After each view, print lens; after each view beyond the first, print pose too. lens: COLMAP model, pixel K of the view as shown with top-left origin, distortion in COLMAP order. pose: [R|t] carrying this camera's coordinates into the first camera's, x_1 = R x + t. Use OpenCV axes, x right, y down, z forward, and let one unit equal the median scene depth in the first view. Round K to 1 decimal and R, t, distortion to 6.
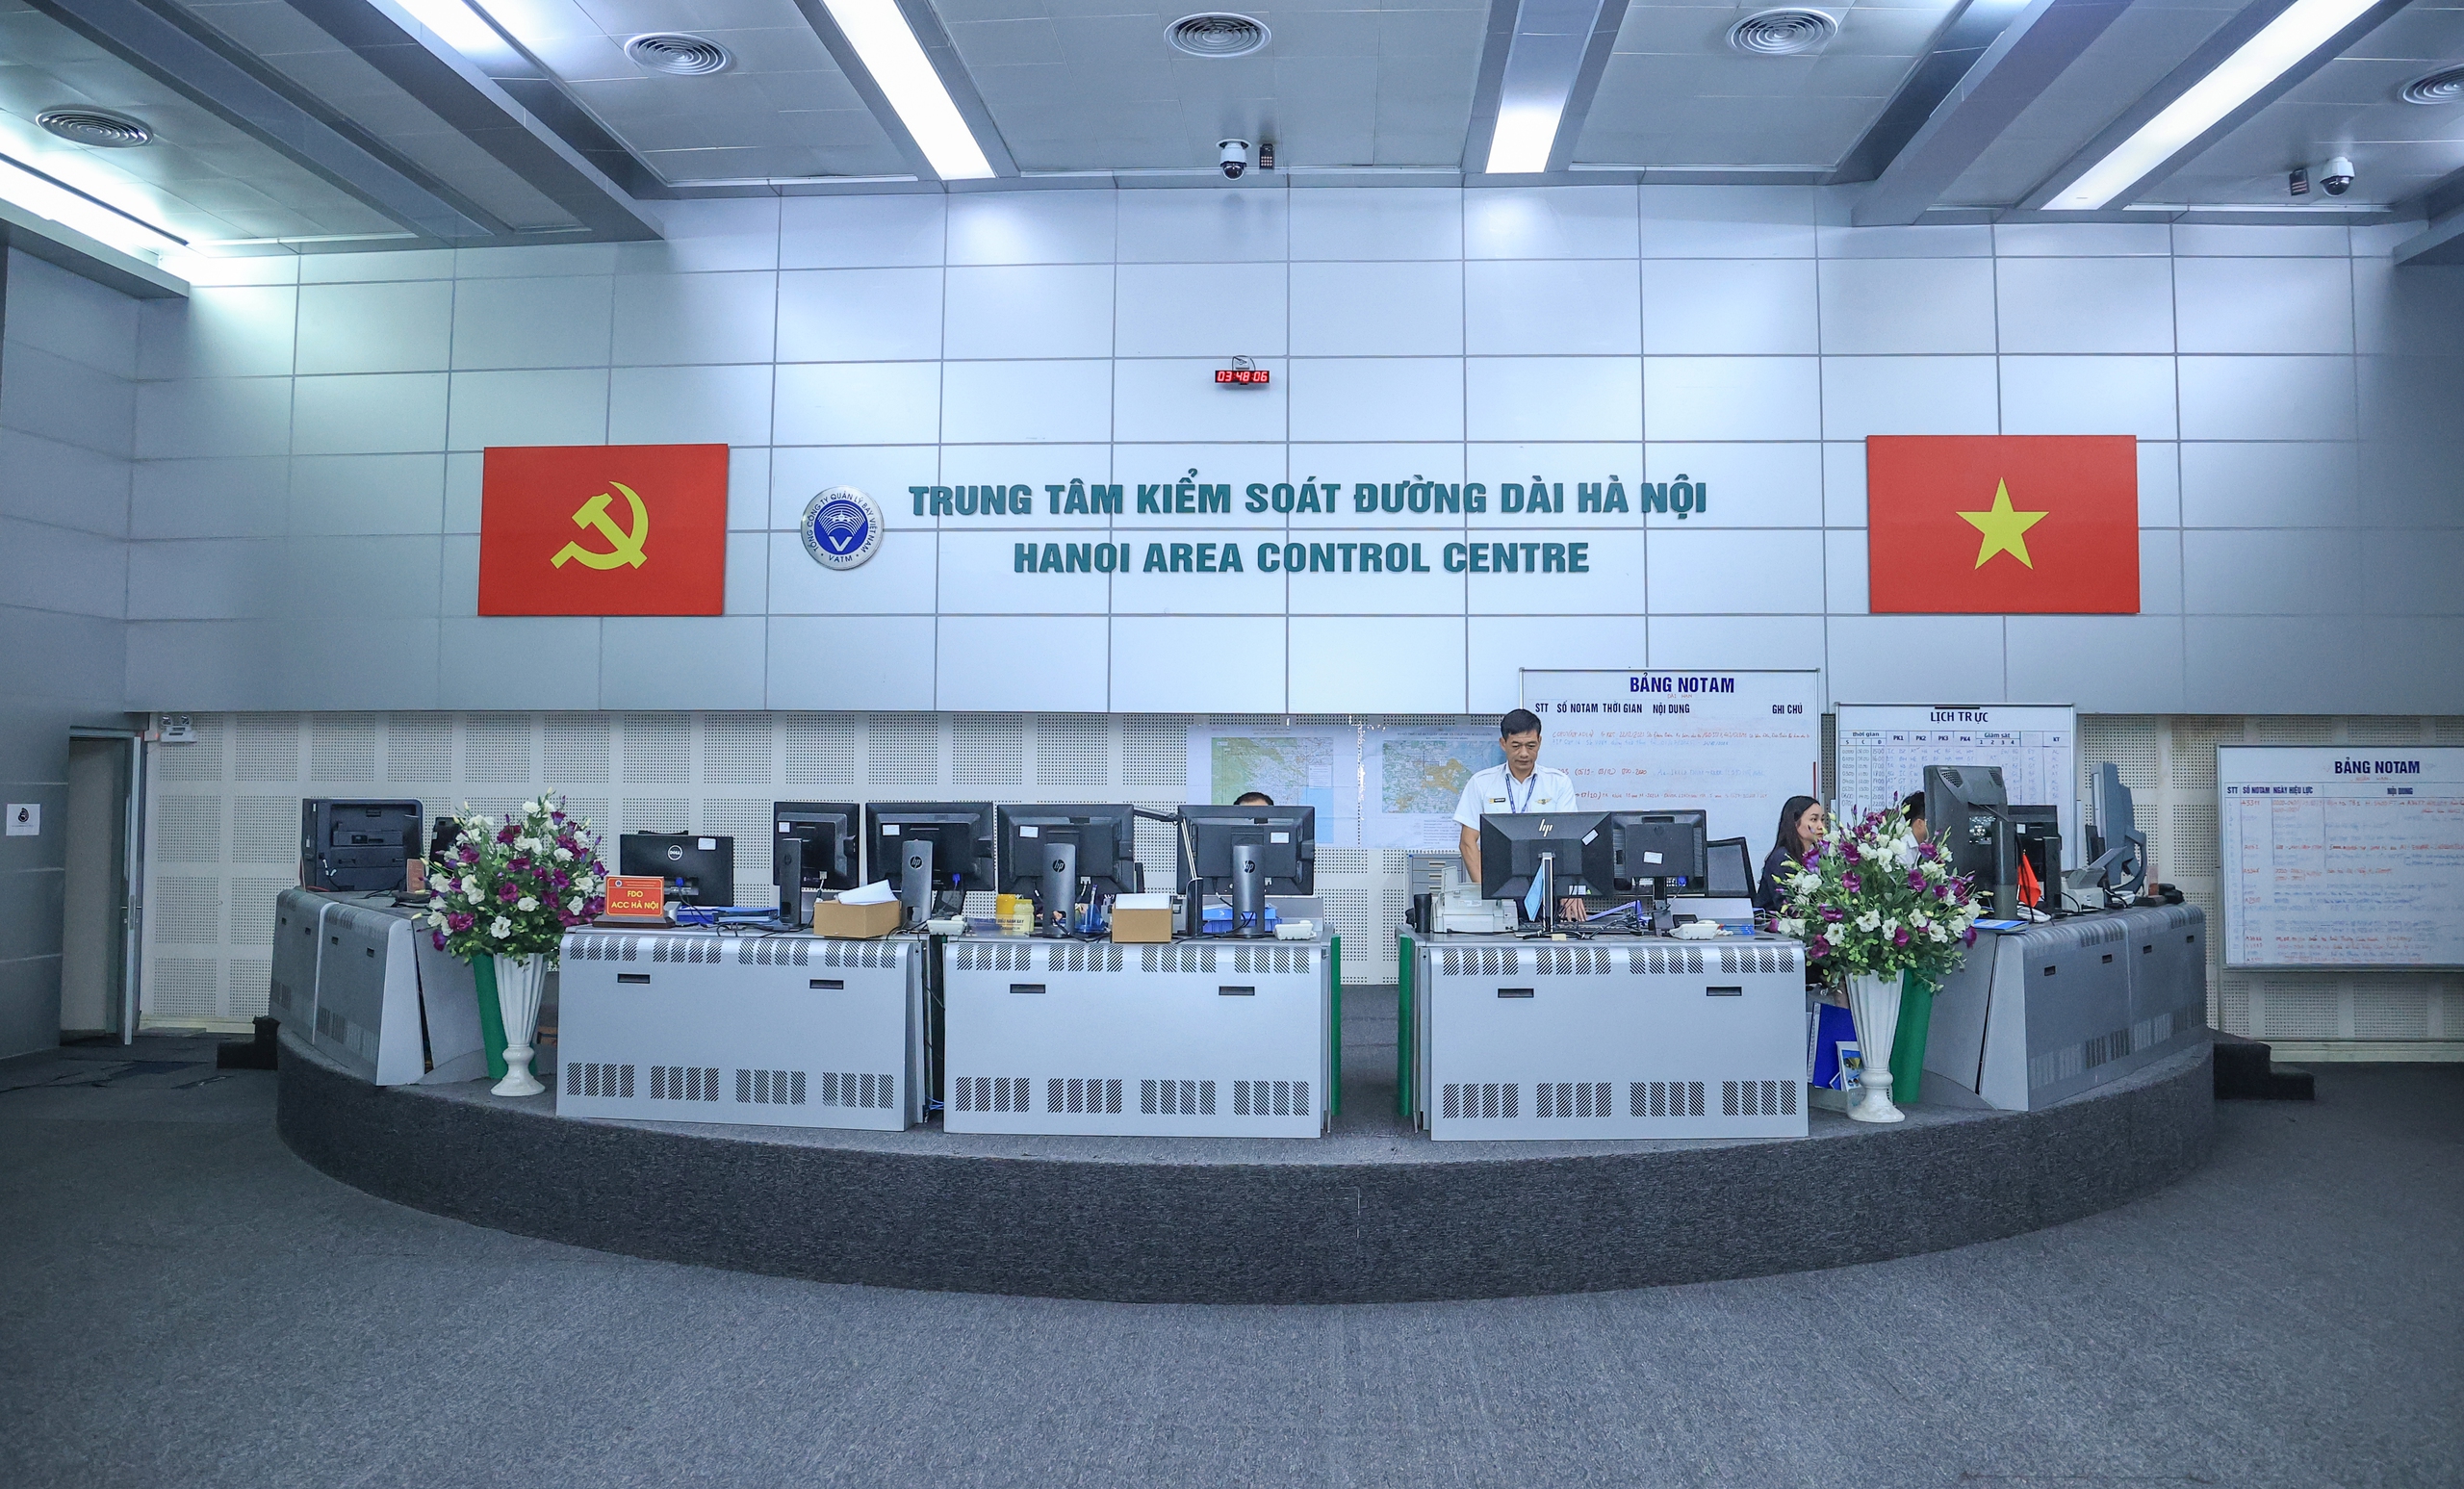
lens RADIAL K [[1801.0, 0, 1239.4], [0, 1801.0, 750.5], [0, 0, 1]] dist [-0.097897, 0.018489]
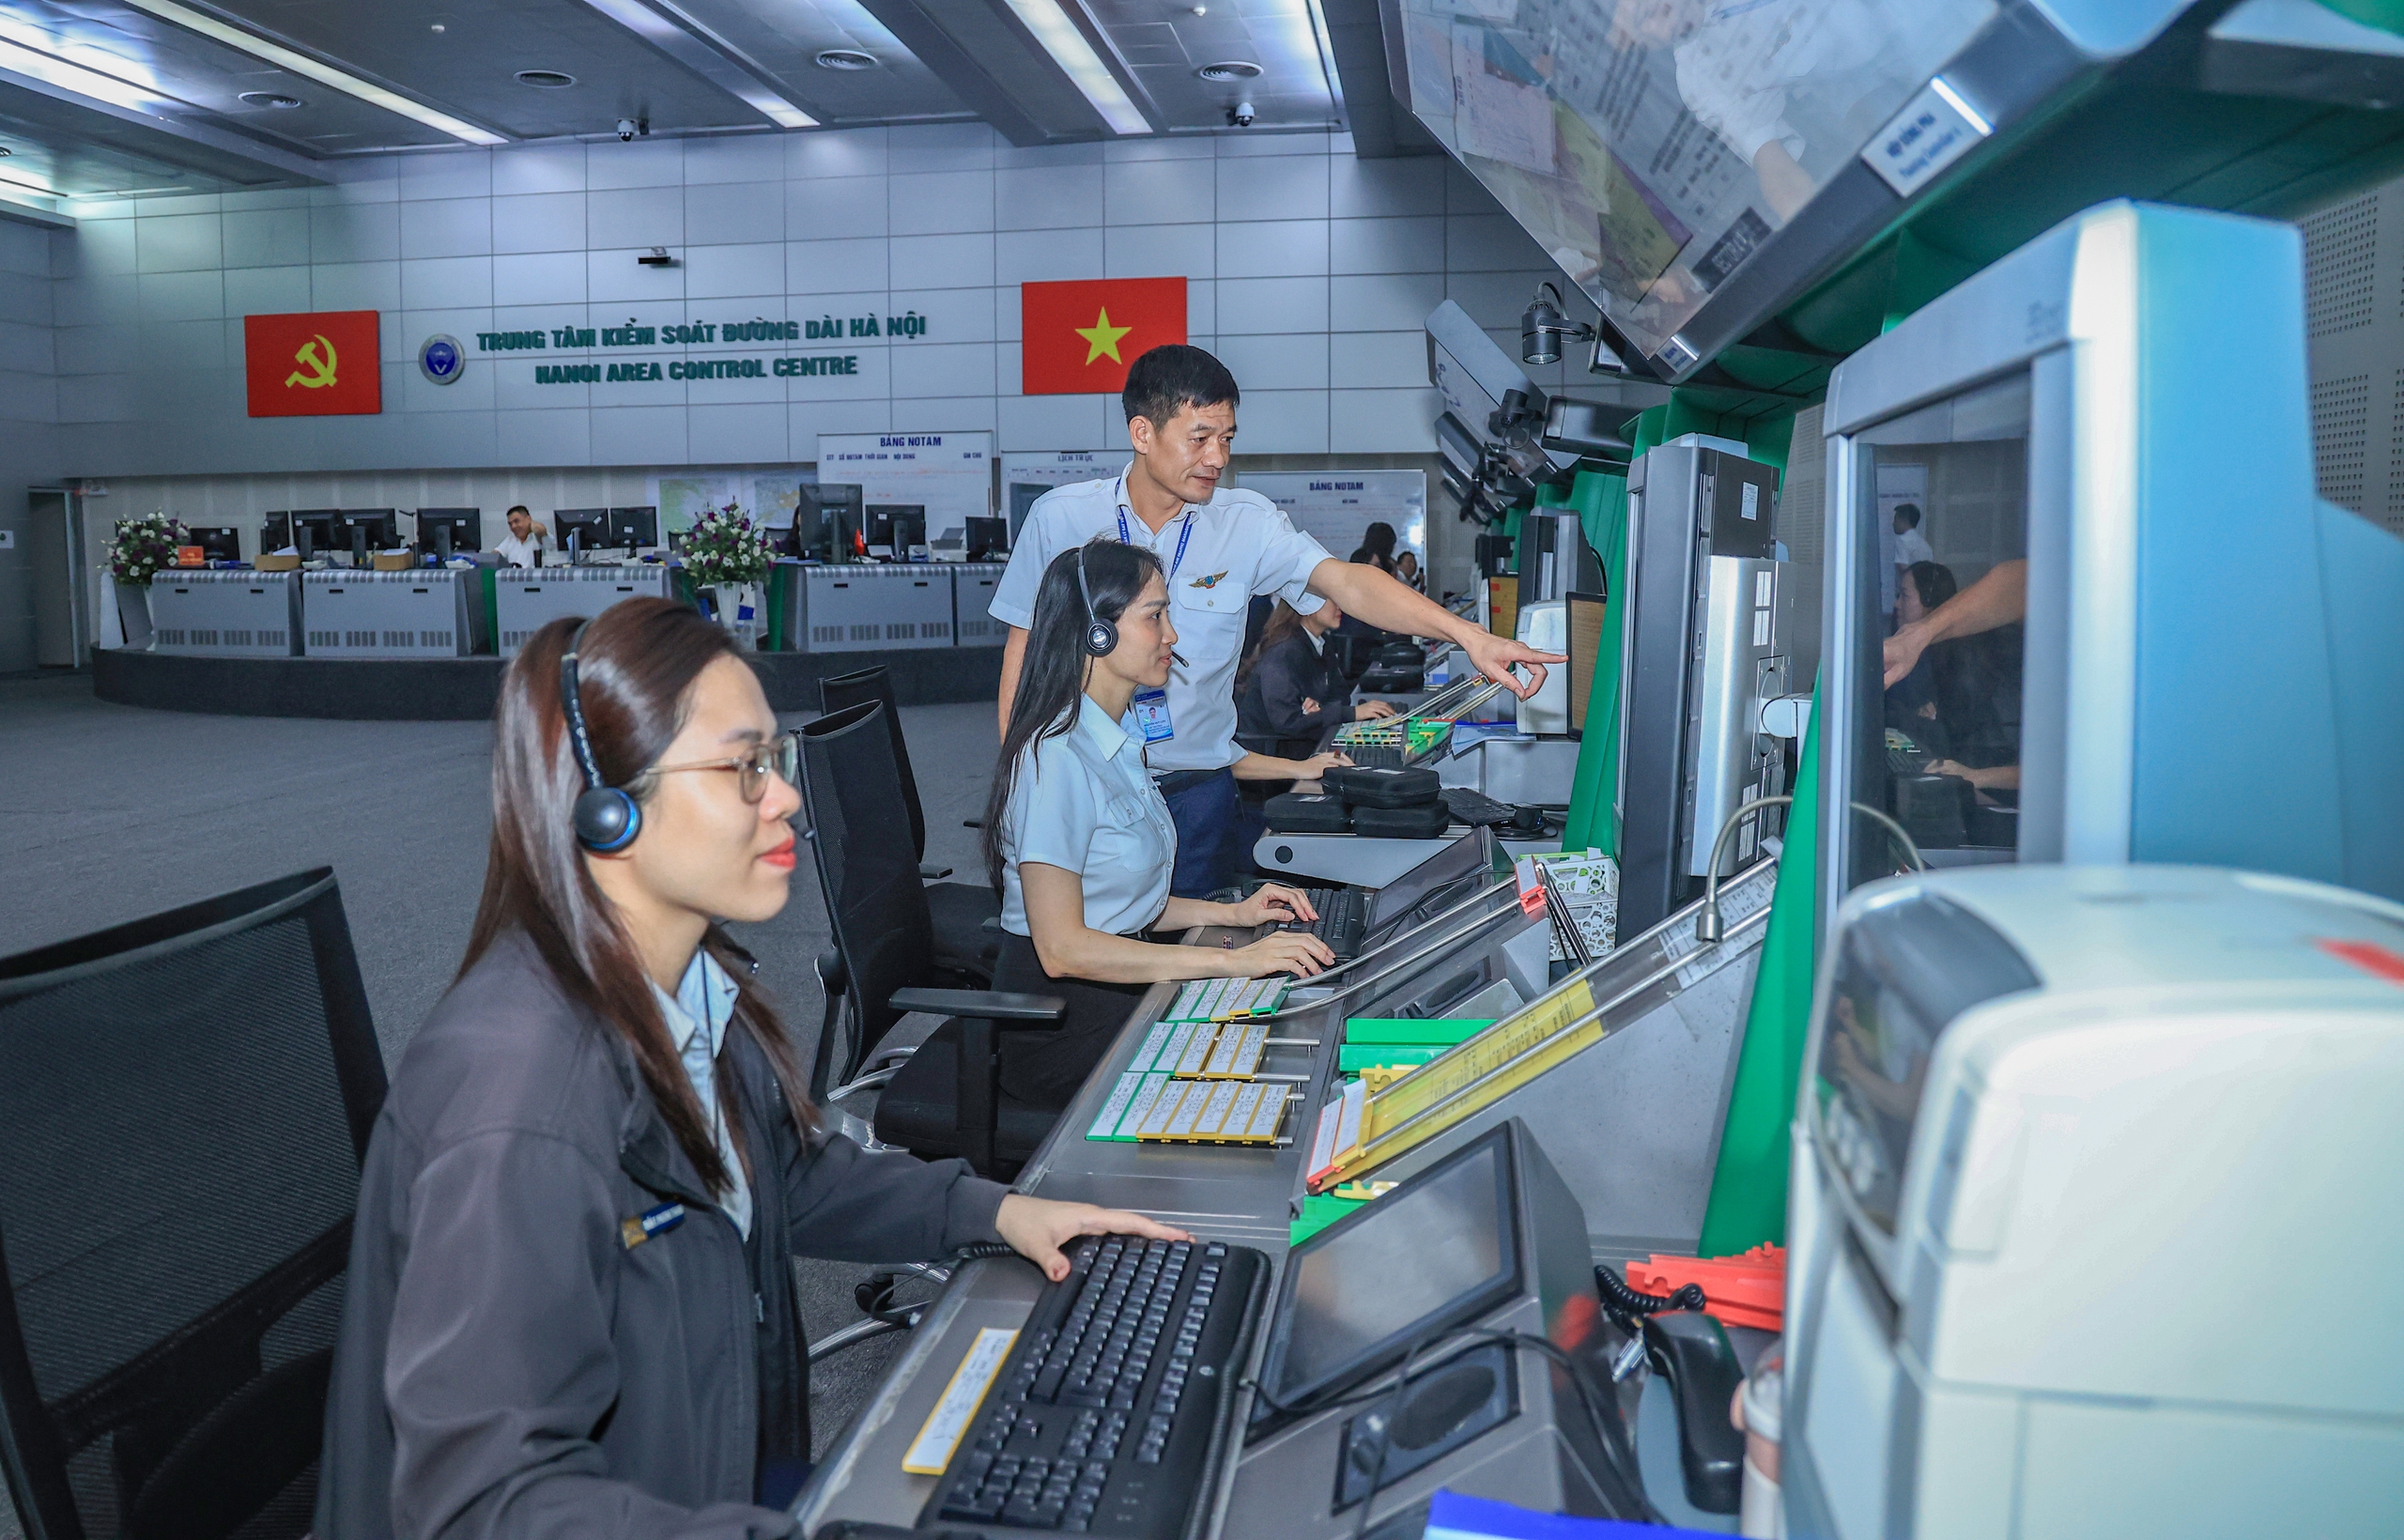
lens RADIAL K [[1717.6, 0, 1193.3], [0, 1717.6, 761.1], [0, 0, 1]] dist [-0.050634, 0.005638]
pose [[0.993301, 0.004568, -0.115465, 0.683881], [0.012499, 0.989109, 0.146654, 0.026210], [0.114878, -0.147115, 0.982426, -0.565935]]
